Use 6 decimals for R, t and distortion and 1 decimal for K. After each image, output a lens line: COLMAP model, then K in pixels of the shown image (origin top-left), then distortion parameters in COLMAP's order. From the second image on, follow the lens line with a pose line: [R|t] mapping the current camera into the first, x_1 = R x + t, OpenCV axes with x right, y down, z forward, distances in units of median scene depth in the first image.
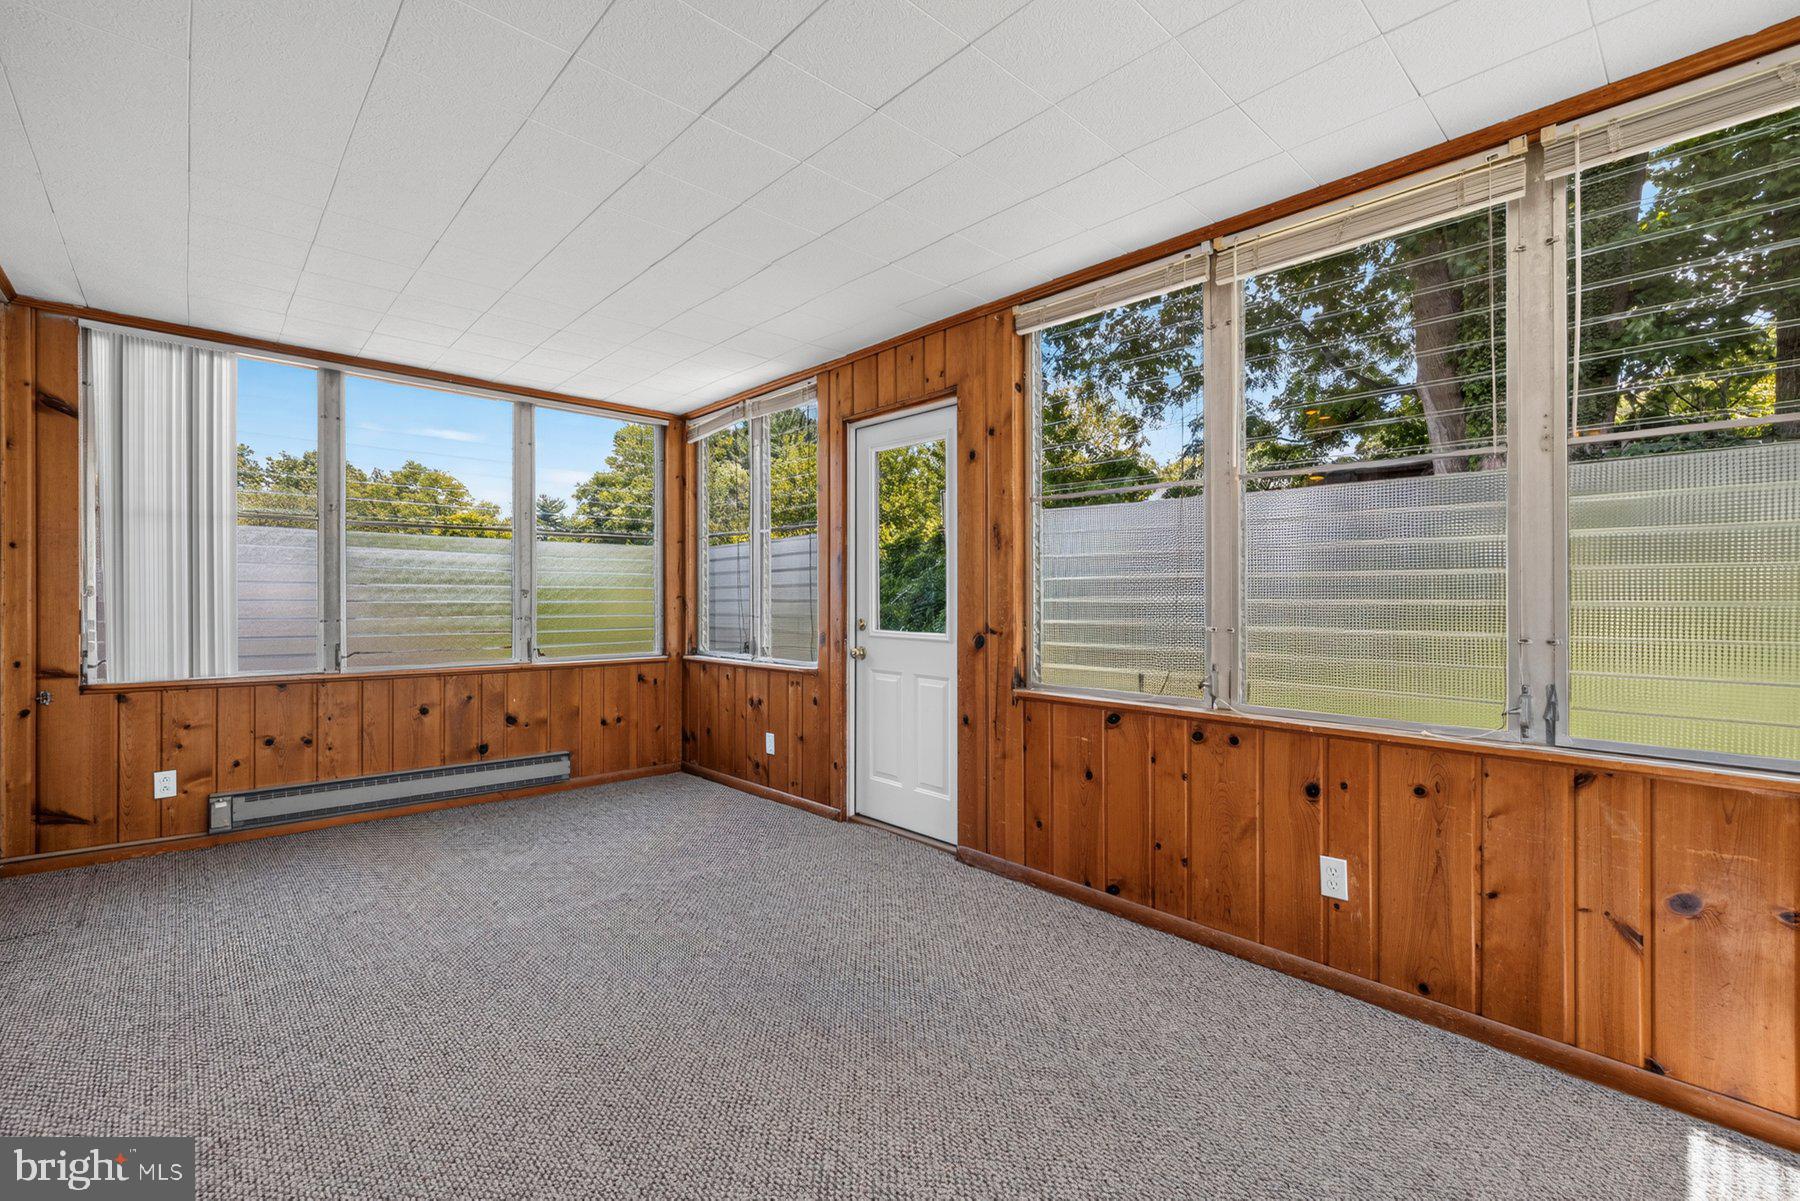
lens RADIAL K [[763.4, 0, 899.5], [0, 763.4, 591.5], [0, 0, 1]] dist [-0.000304, 0.000114]
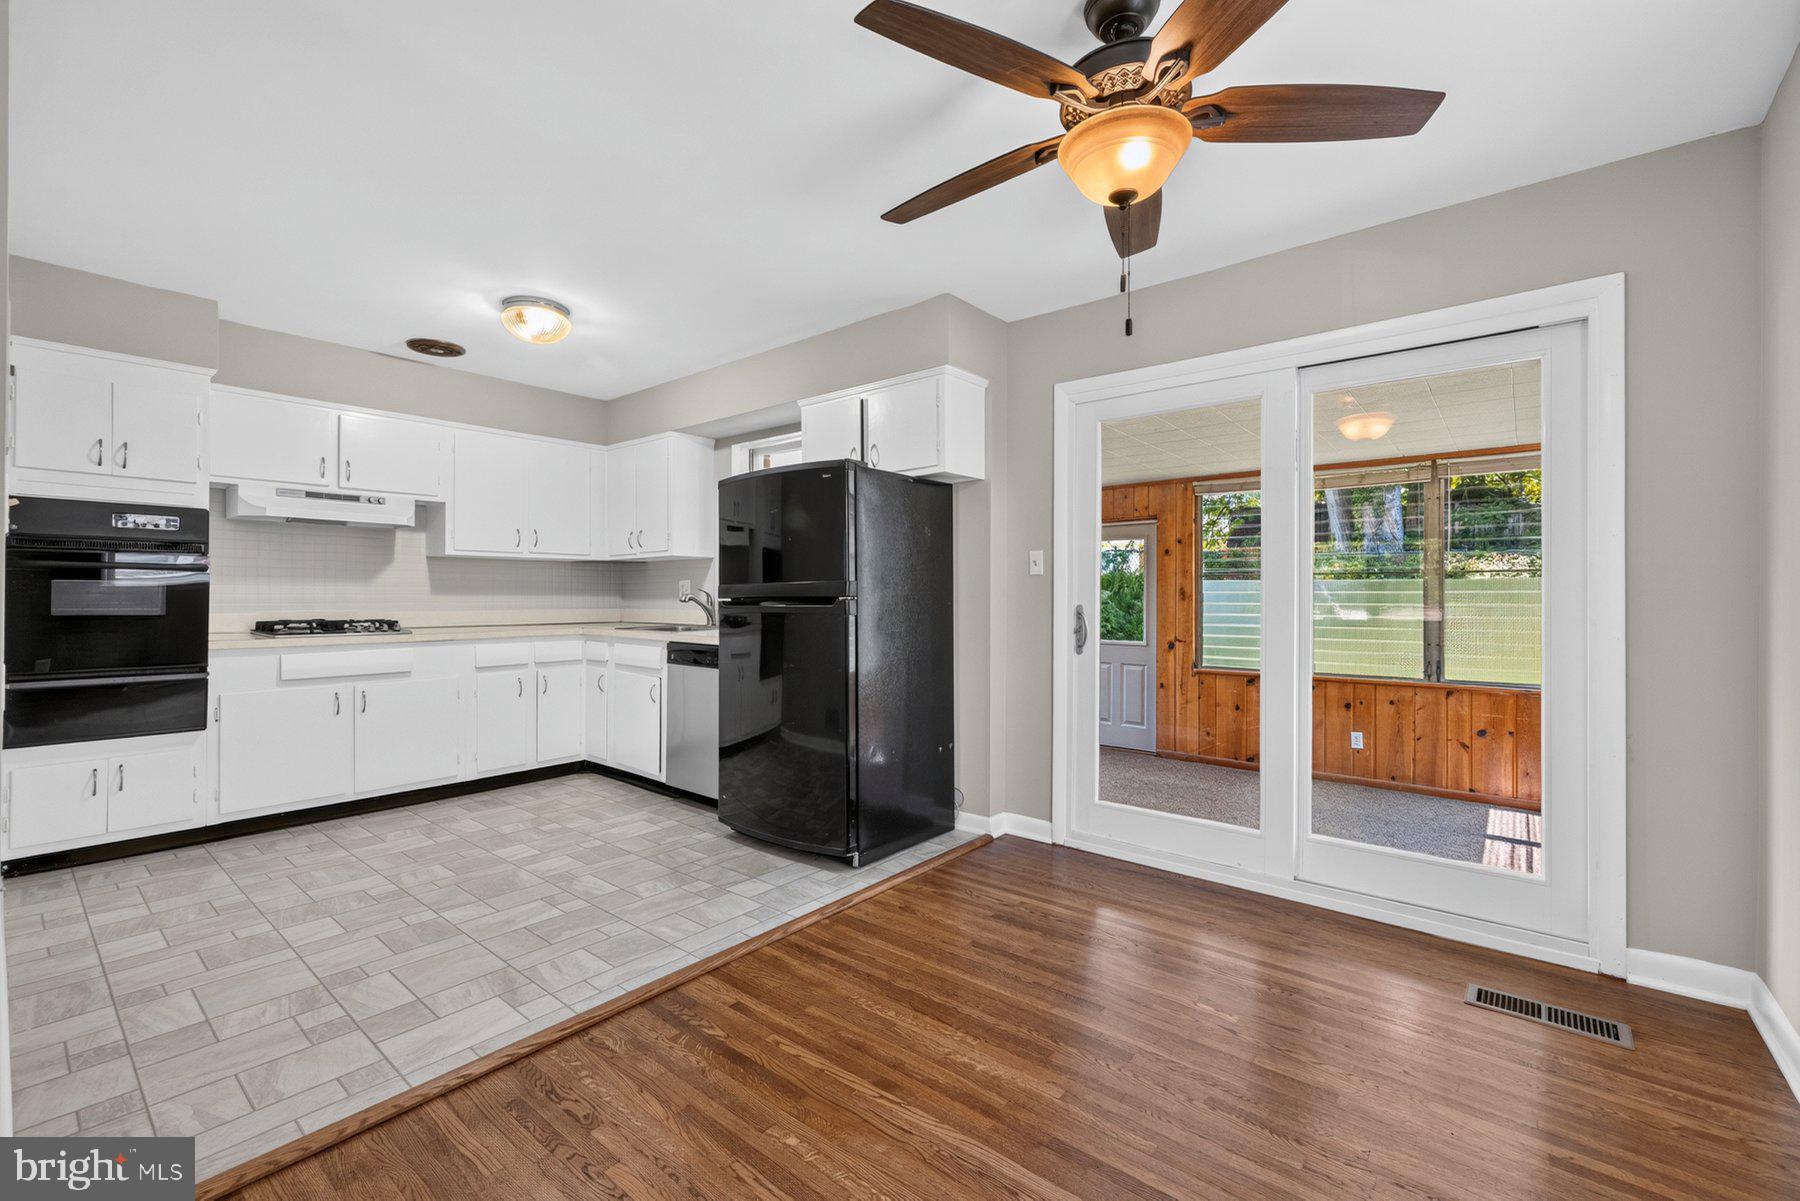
lens RADIAL K [[761.2, 0, 897.7], [0, 761.2, 594.0], [0, 0, 1]] dist [-0.000440, -0.000345]
pose [[0.992623, 0.003713, 0.121186, -1.129655], [-0.003309, 0.999988, -0.003534, -0.079557], [-0.121198, 0.003107, 0.992623, -1.185839]]
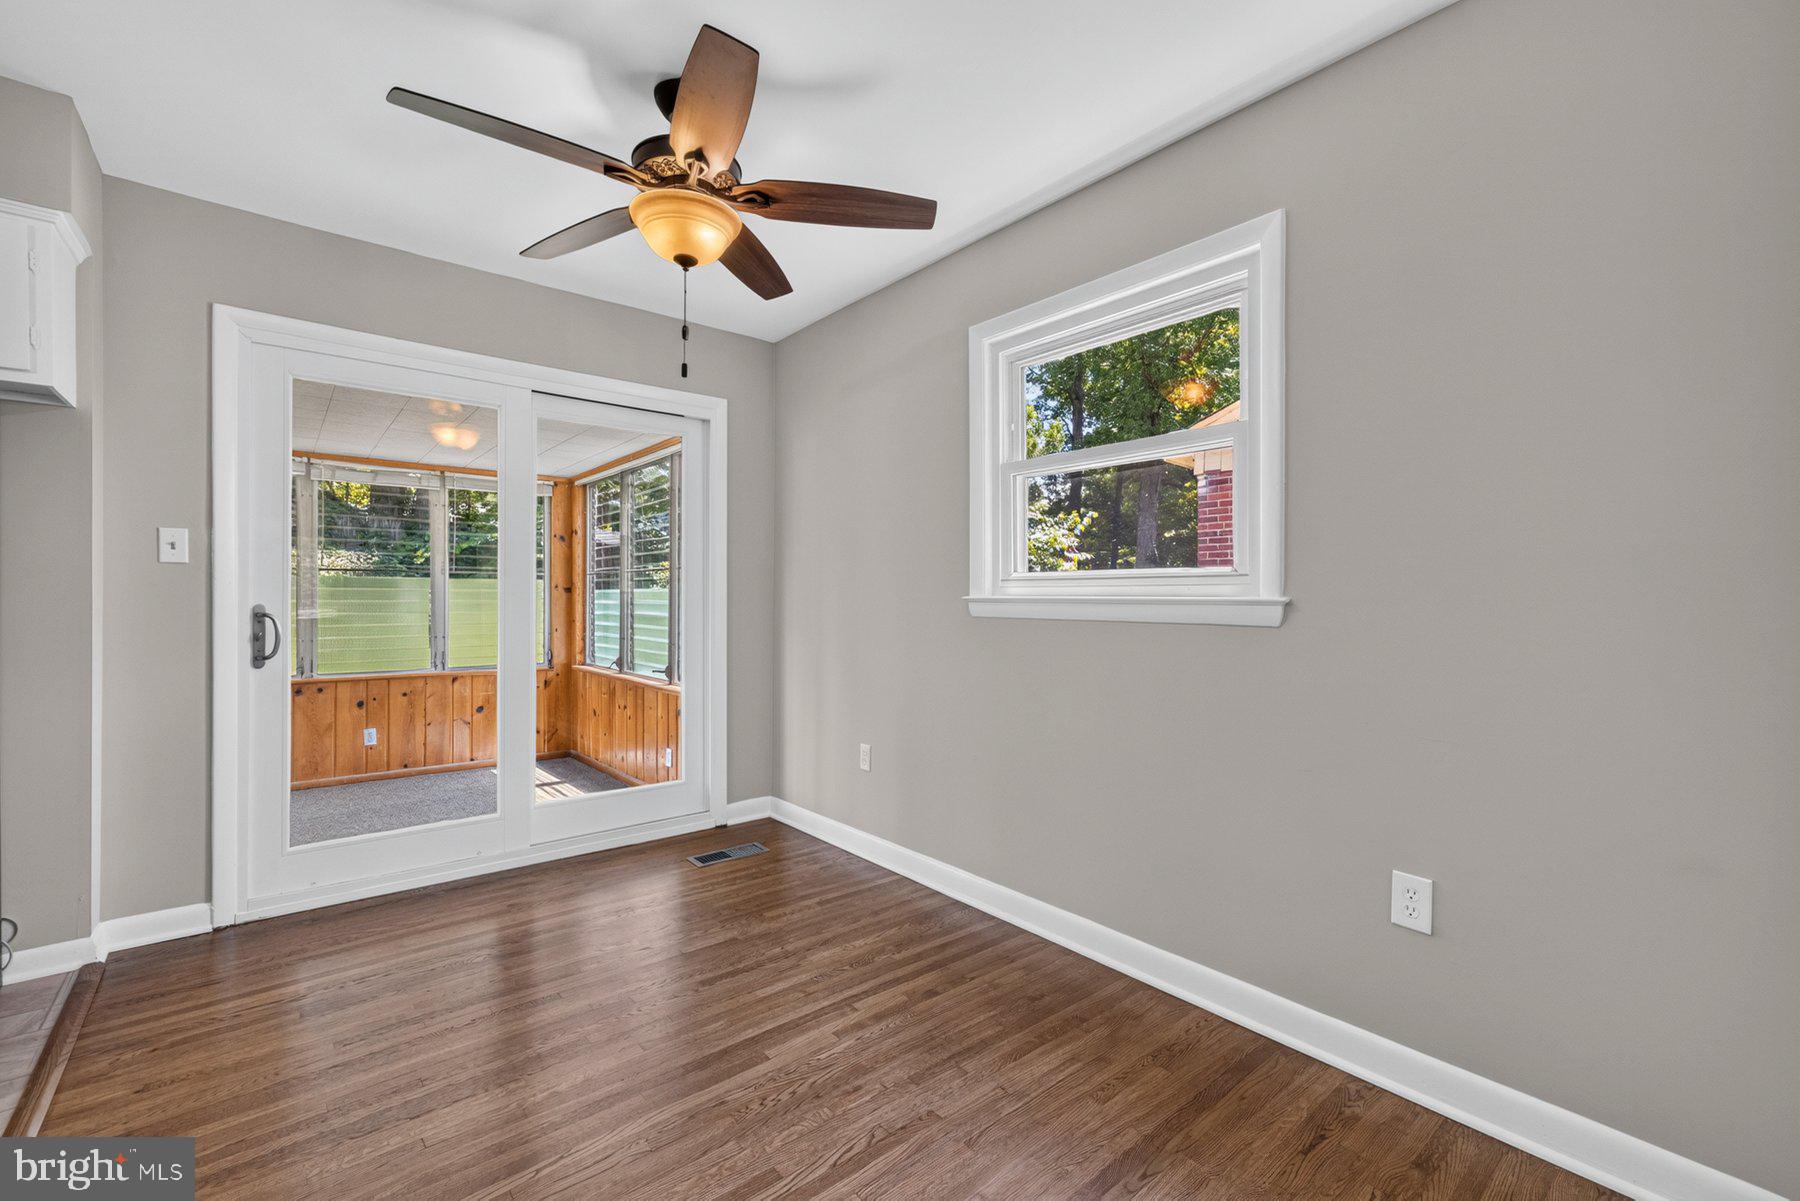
lens RADIAL K [[755.8, 0, 898.5], [0, 755.8, 597.2], [0, 0, 1]] dist [0.000977, 0.000393]
pose [[0.056728, 0.000345, 0.998390, -1.665884], [-0.003822, 0.999993, -0.000129, -0.078810], [-0.998382, -0.003809, 0.056729, -0.792362]]
